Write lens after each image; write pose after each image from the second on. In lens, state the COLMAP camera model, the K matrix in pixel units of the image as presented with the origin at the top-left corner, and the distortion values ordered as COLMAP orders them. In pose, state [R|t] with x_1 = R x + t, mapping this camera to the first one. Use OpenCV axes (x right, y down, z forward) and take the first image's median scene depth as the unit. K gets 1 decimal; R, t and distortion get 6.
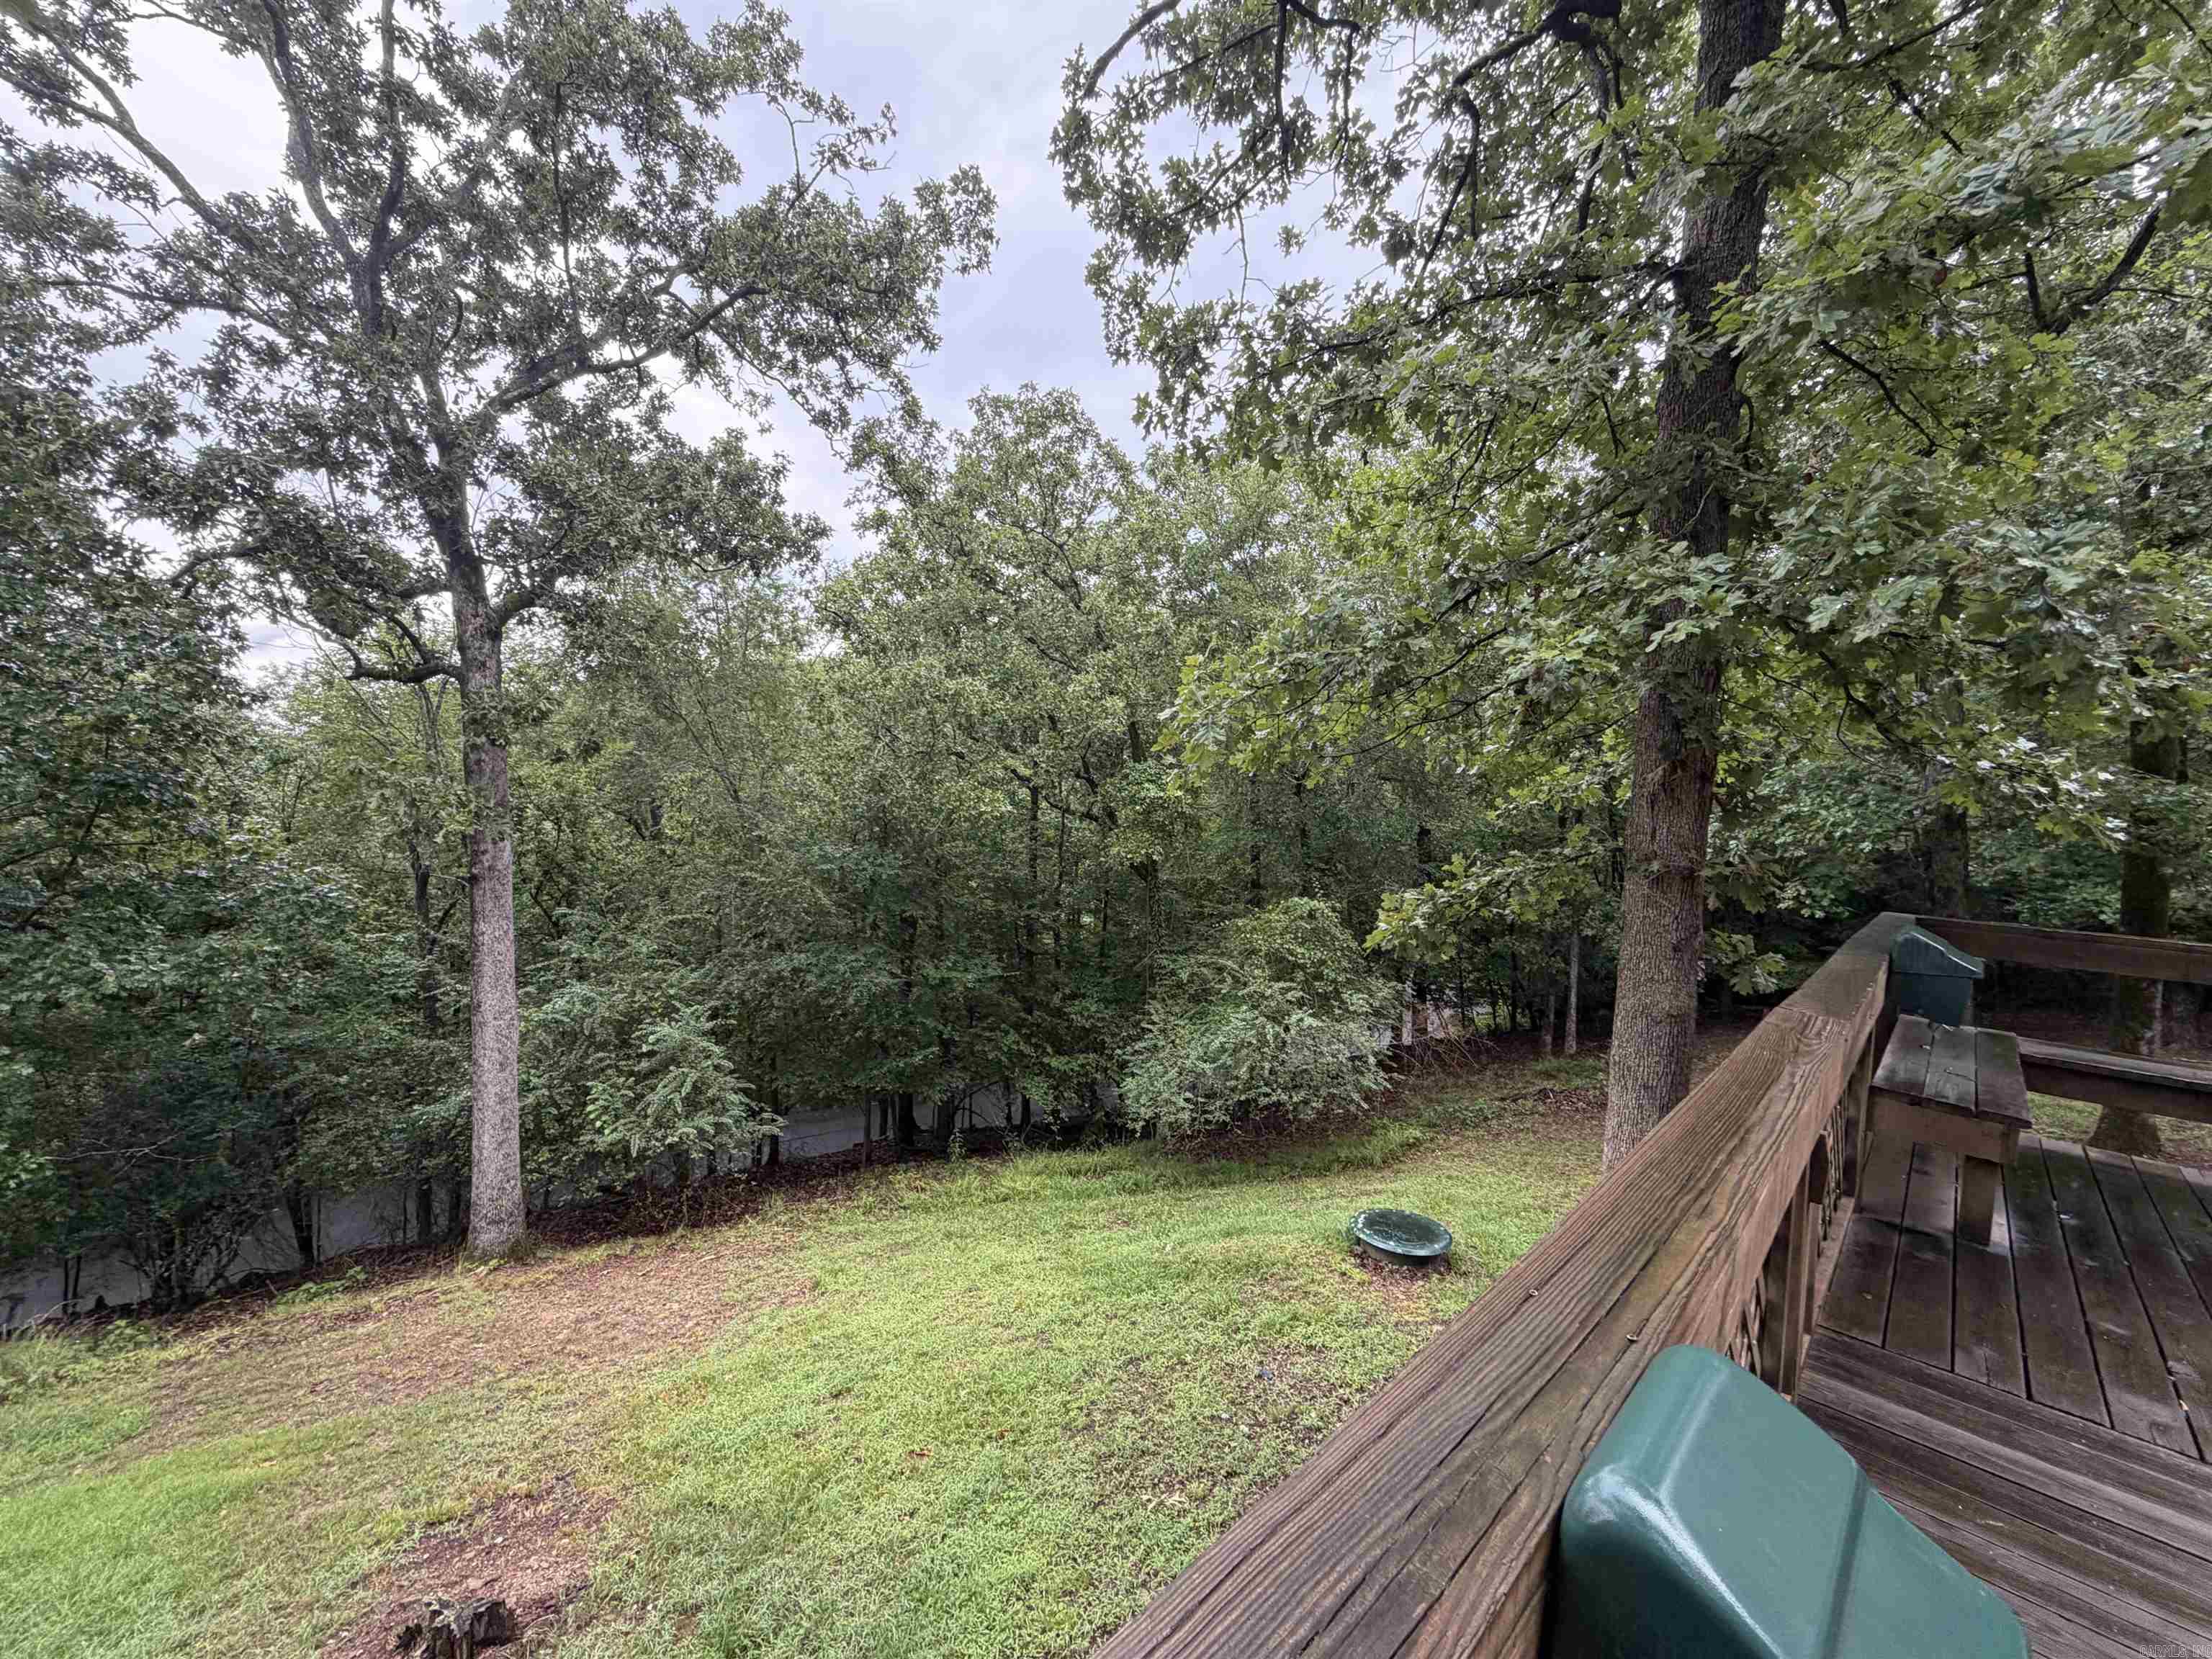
lens RADIAL K [[880.9, 0, 1102.6], [0, 880.9, 827.7], [0, 0, 1]] dist [-0.000495, 0.000360]
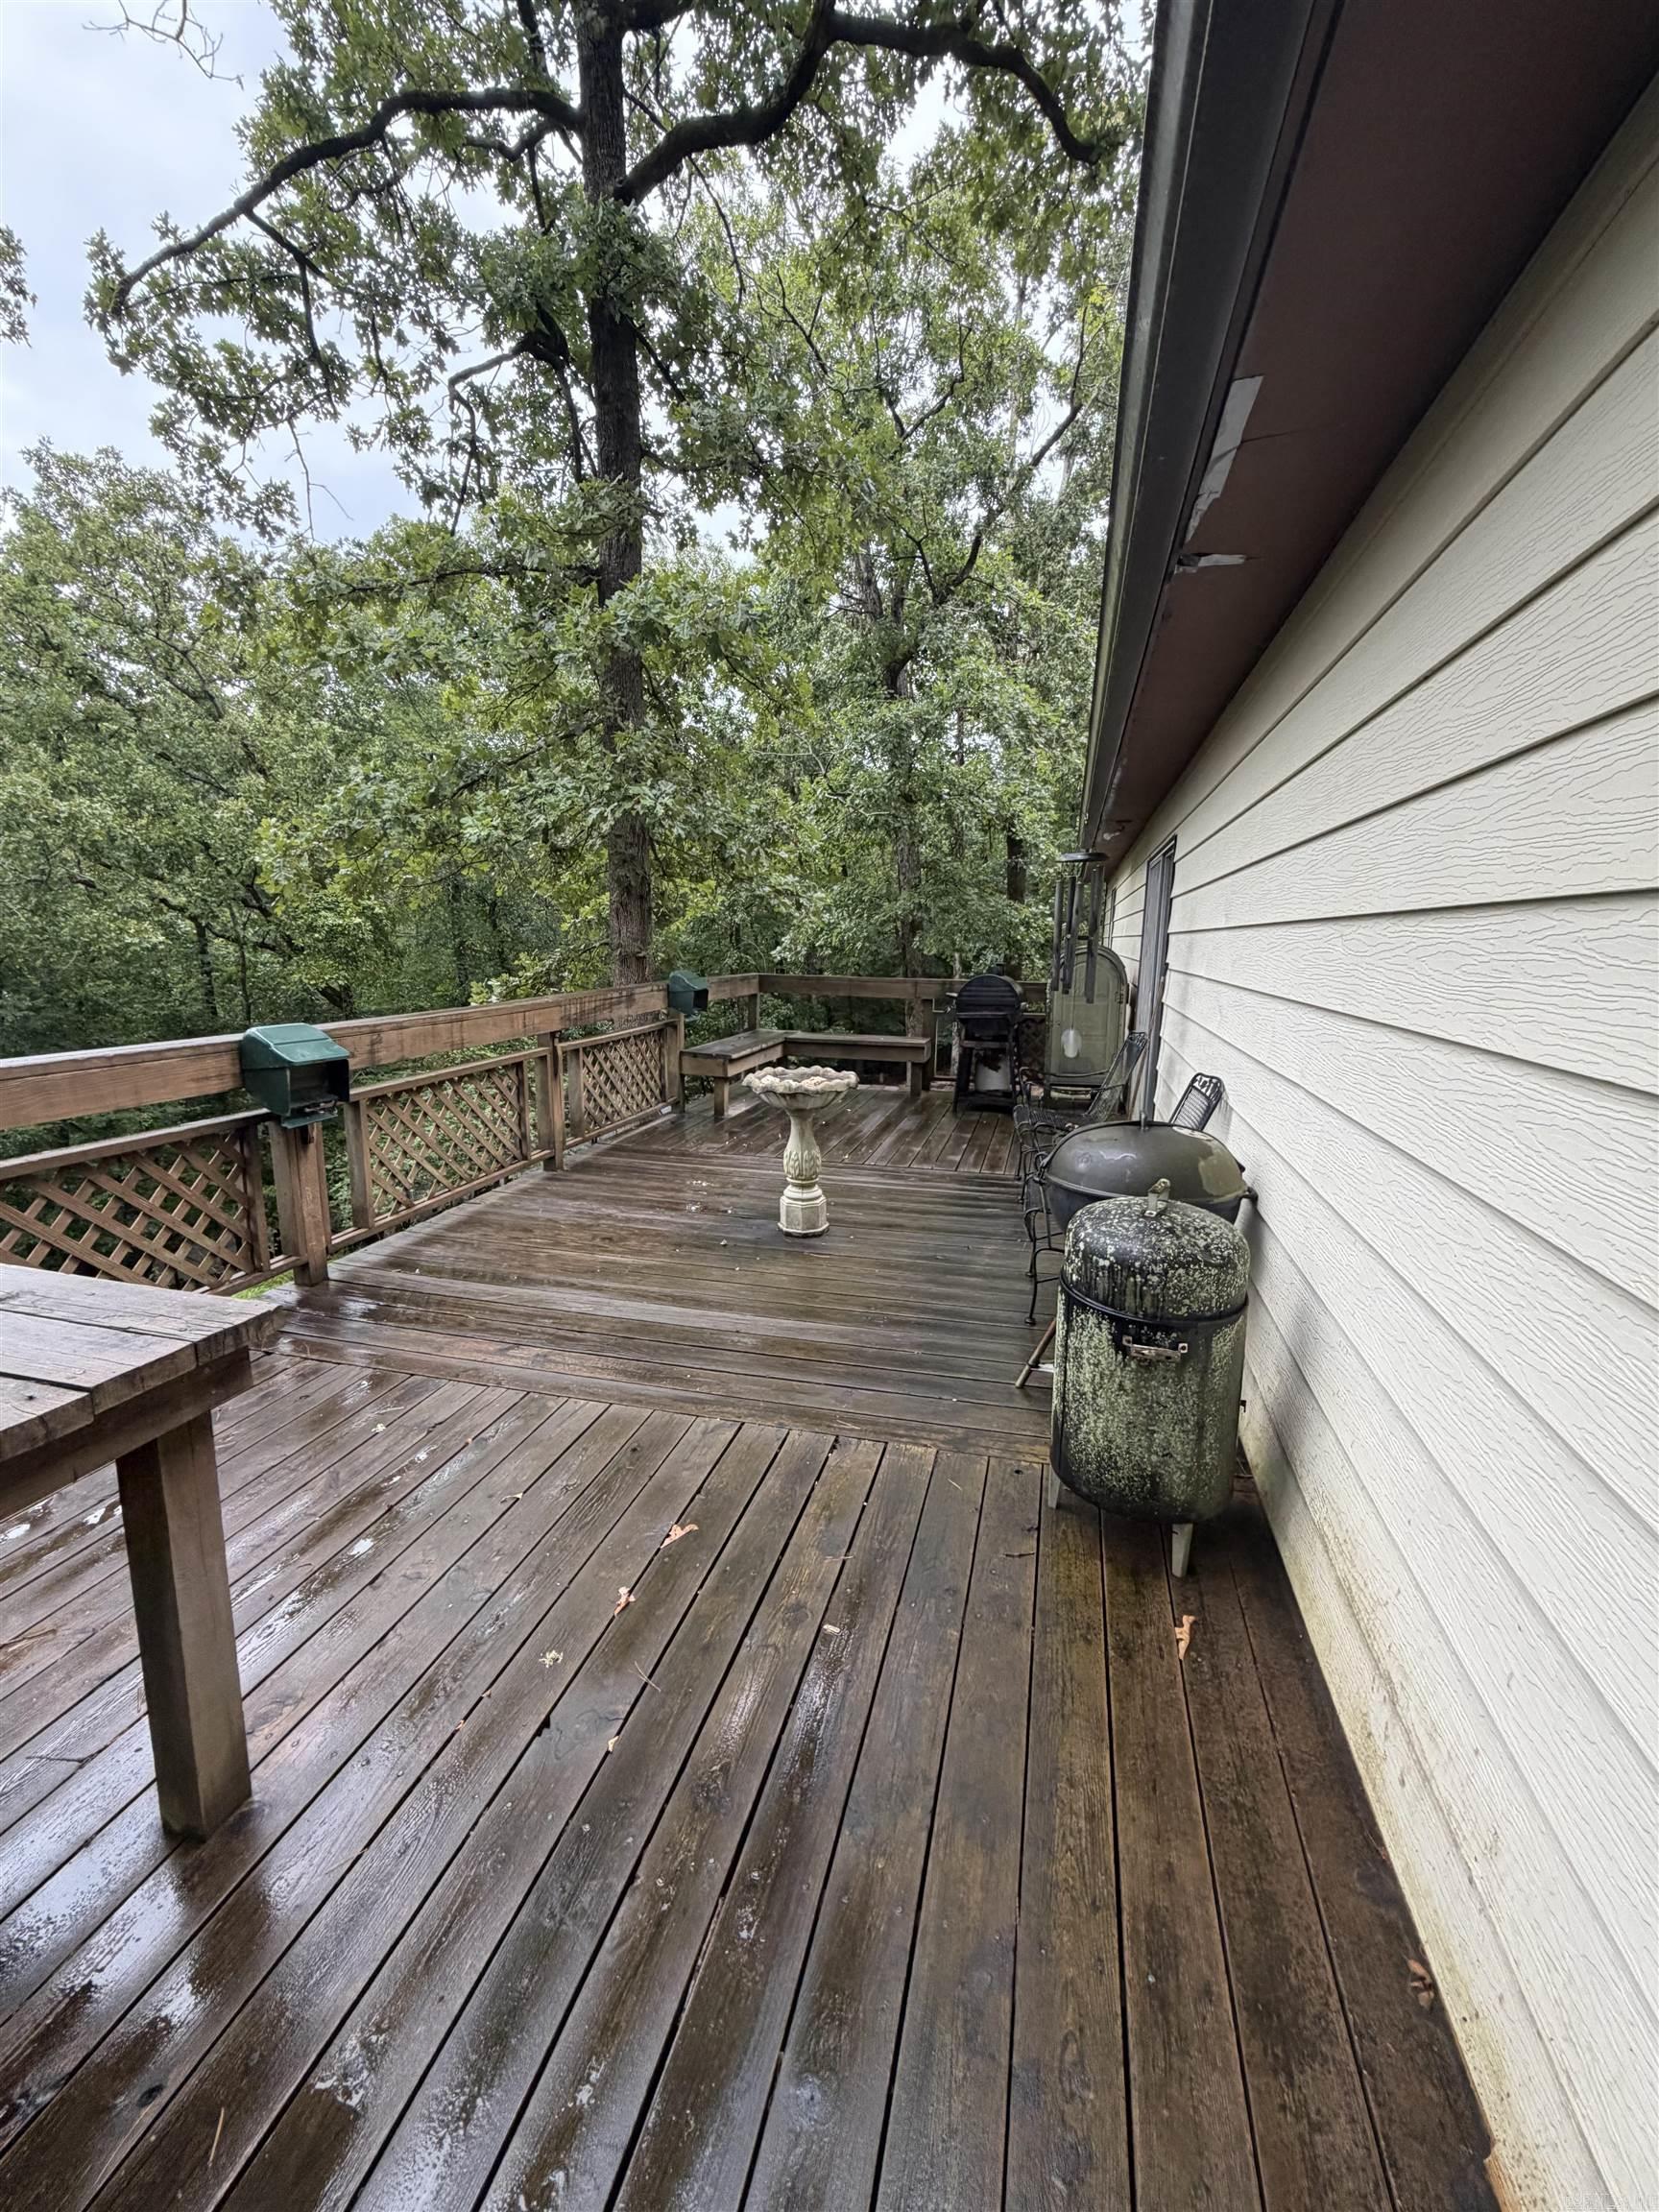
lens RADIAL K [[880.9, 0, 823.9], [0, 880.9, 1103.2], [0, 0, 1]] dist [-0.000495, 0.000360]
pose [[0.868685, -0.122580, 0.479958, 0.044427], [0.041997, 0.983635, 0.175207, 0.018095], [-0.493581, -0.132043, 0.859618, -0.251560]]
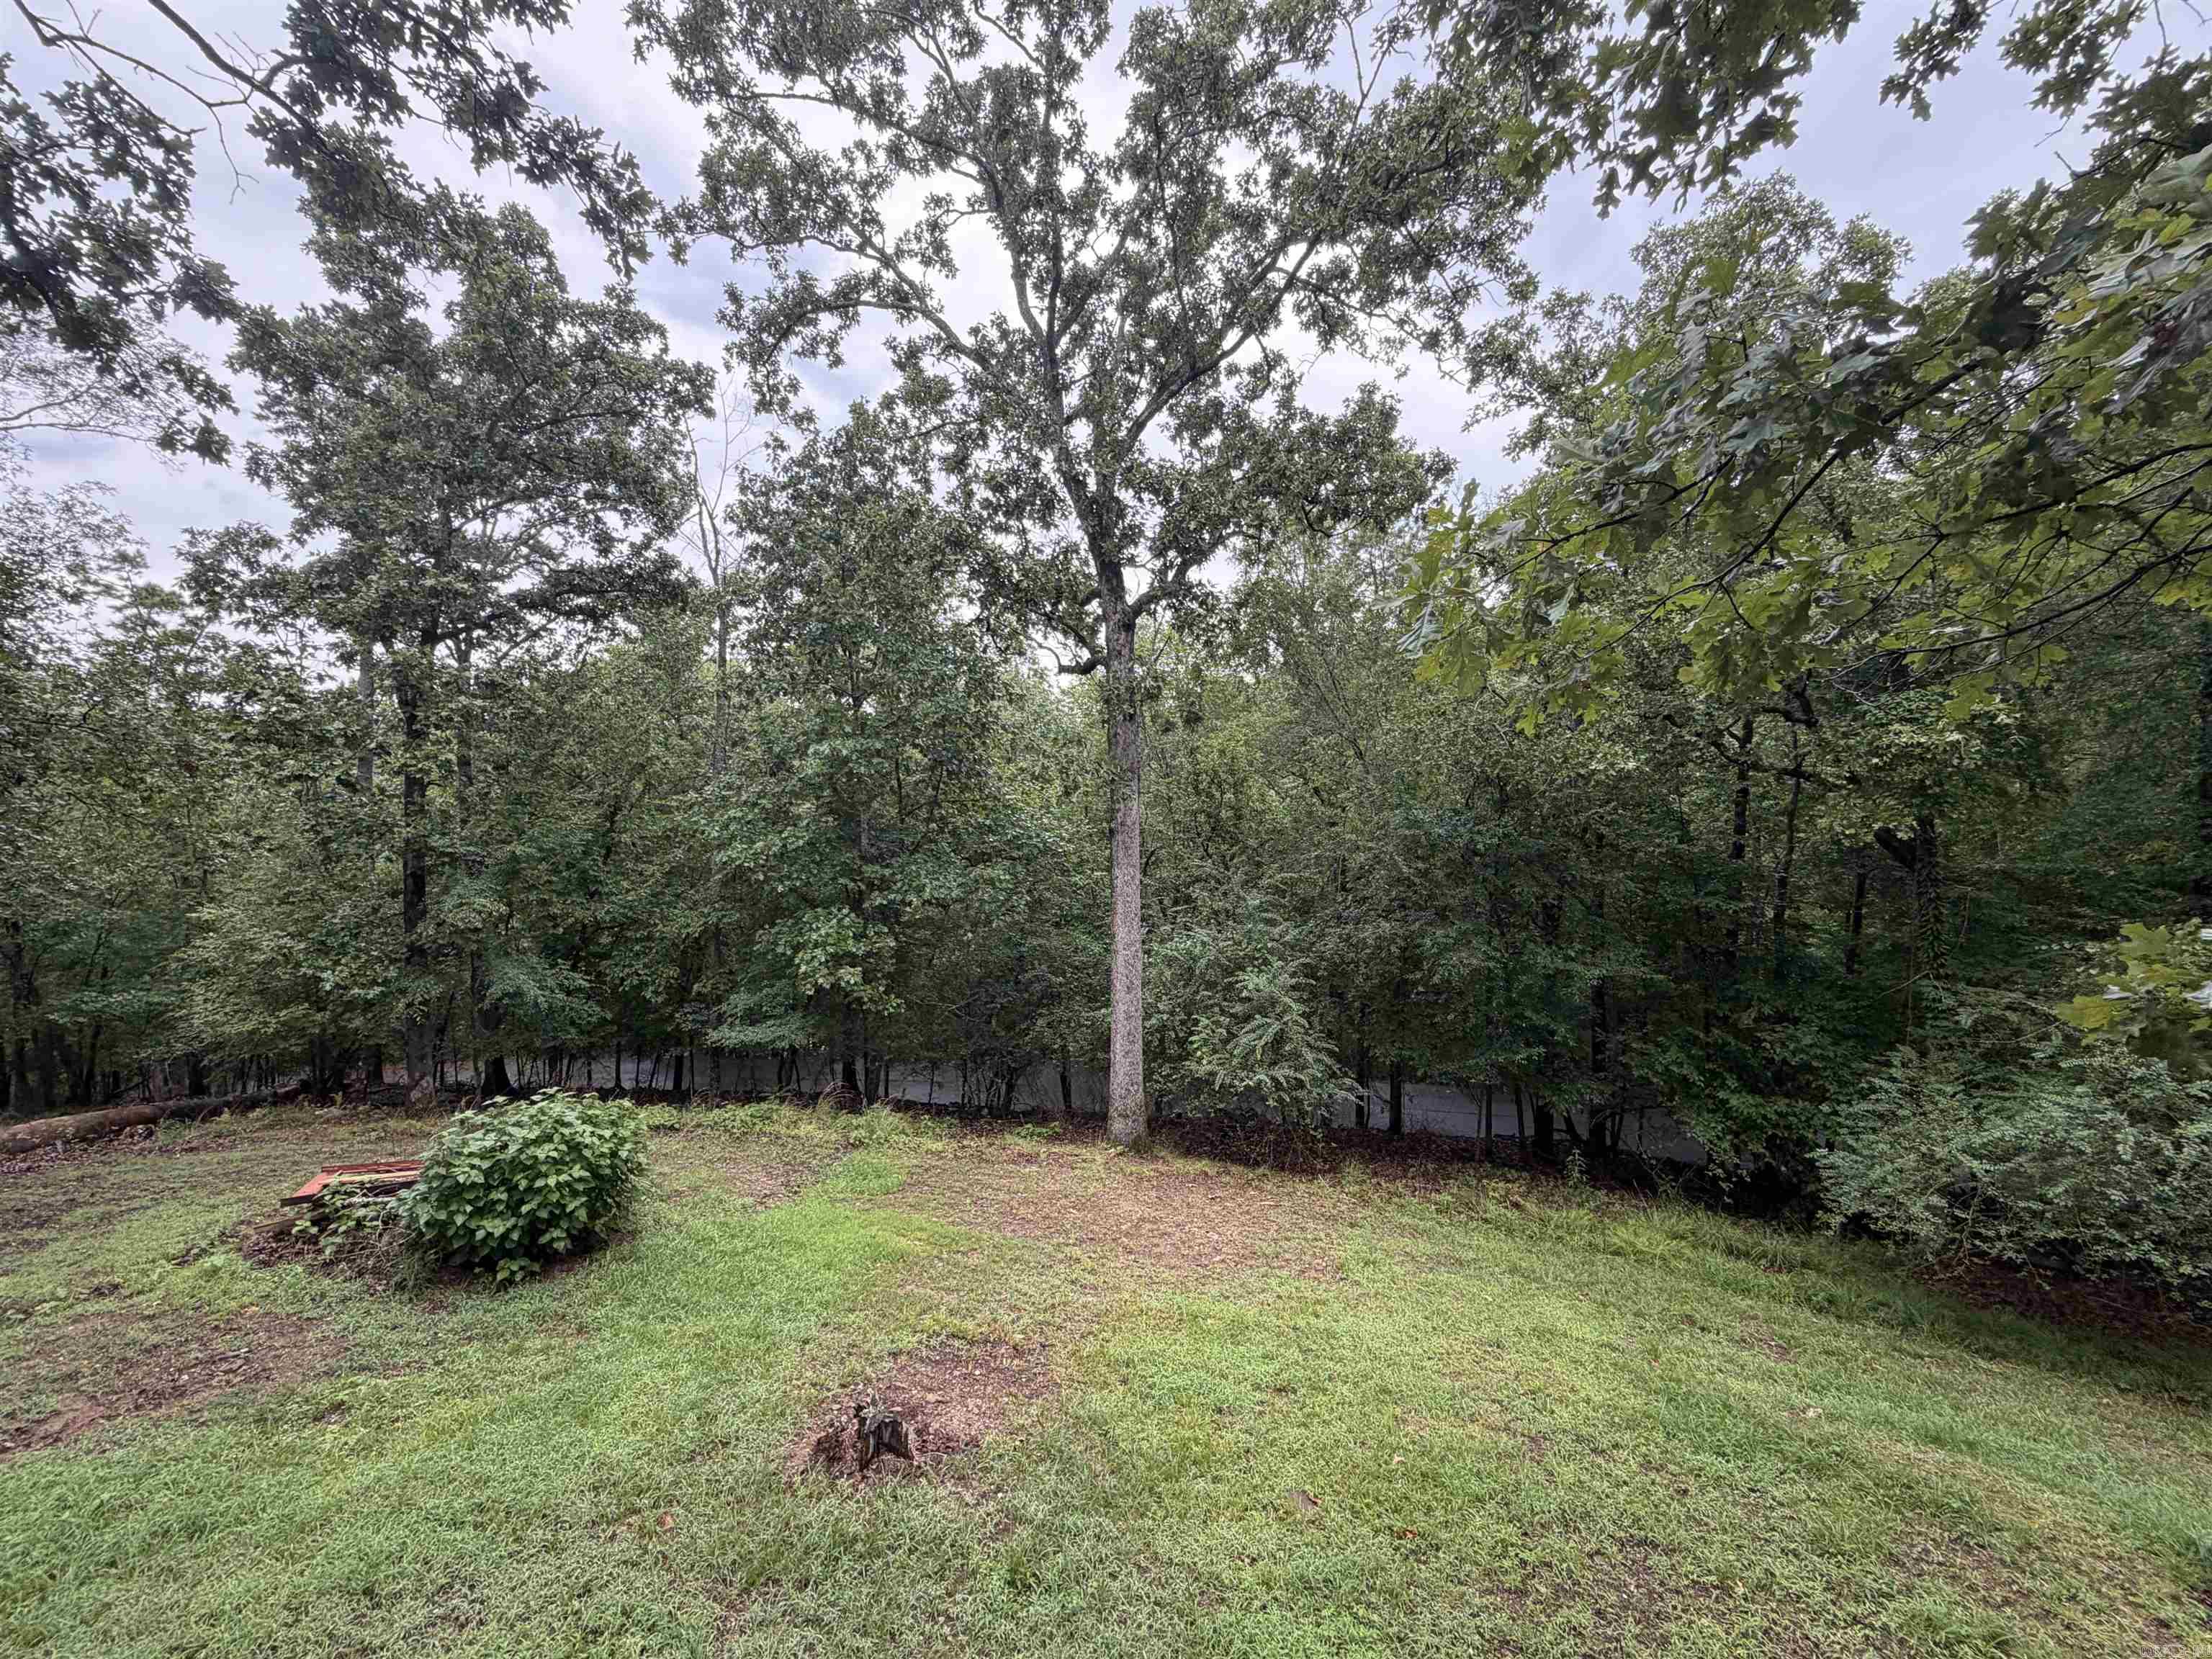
lens RADIAL K [[880.9, 0, 1106.7], [0, 880.9, 830.0], [0, 0, 1]] dist [-0.000495, 0.000360]
pose [[0.708399, 0.031442, -0.705111, 0.120313], [0.000536, 0.998983, 0.045086, -0.000121], [0.705812, -0.032317, 0.707662, 0.121447]]
